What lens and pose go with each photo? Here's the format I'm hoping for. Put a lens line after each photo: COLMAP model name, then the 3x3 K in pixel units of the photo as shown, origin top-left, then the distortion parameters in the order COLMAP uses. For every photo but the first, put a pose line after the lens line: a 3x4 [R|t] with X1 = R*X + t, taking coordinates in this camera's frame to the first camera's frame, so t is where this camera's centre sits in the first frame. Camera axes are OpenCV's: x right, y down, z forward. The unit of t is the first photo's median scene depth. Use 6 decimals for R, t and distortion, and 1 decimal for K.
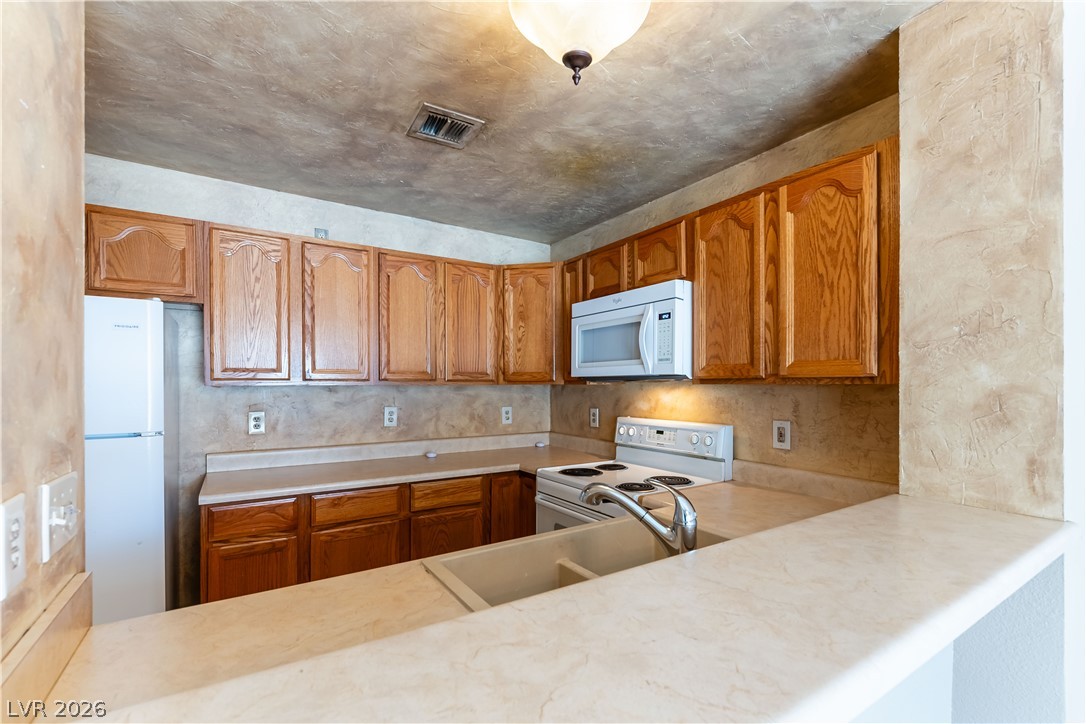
lens RADIAL K [[470.3, 0, 549.2], [0, 470.3, 385.3], [0, 0, 1]] dist [0.000444, 0.000154]
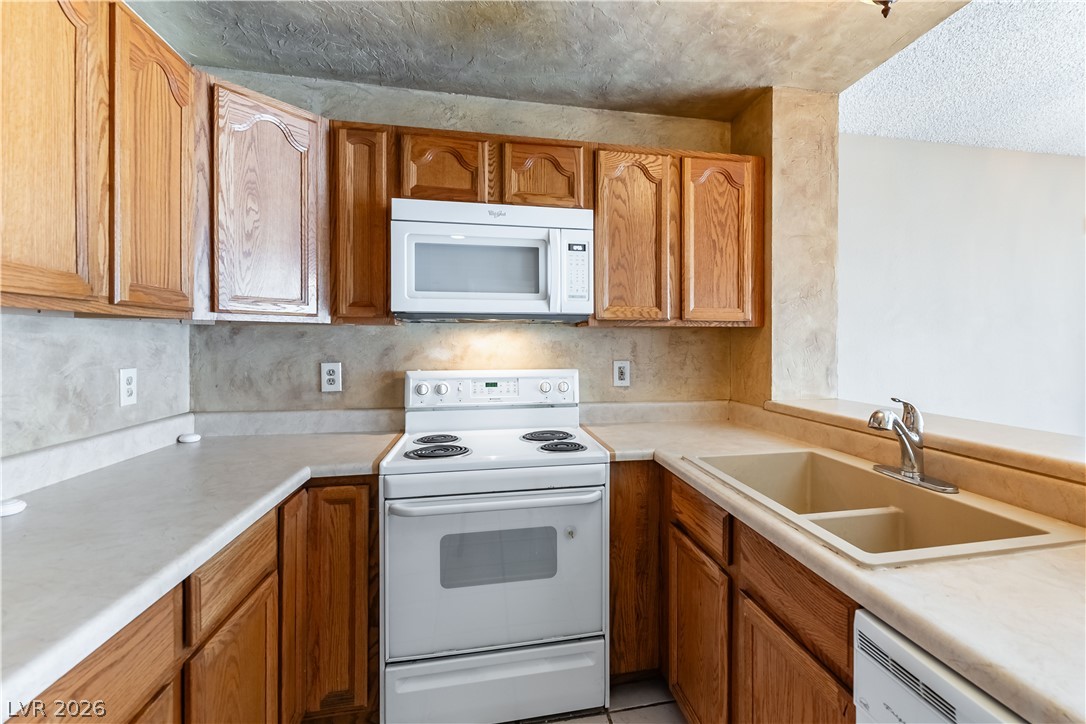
lens RADIAL K [[501.2, 0, 584.2], [0, 501.2, 341.5], [0, 0, 1]] dist [0.000094, 0.000251]
pose [[0.367208, 0.000664, 0.930139, -0.632535], [-0.000660, 1.000000, -0.000453, 0.030638], [-0.930139, -0.000447, 0.367208, 0.646781]]
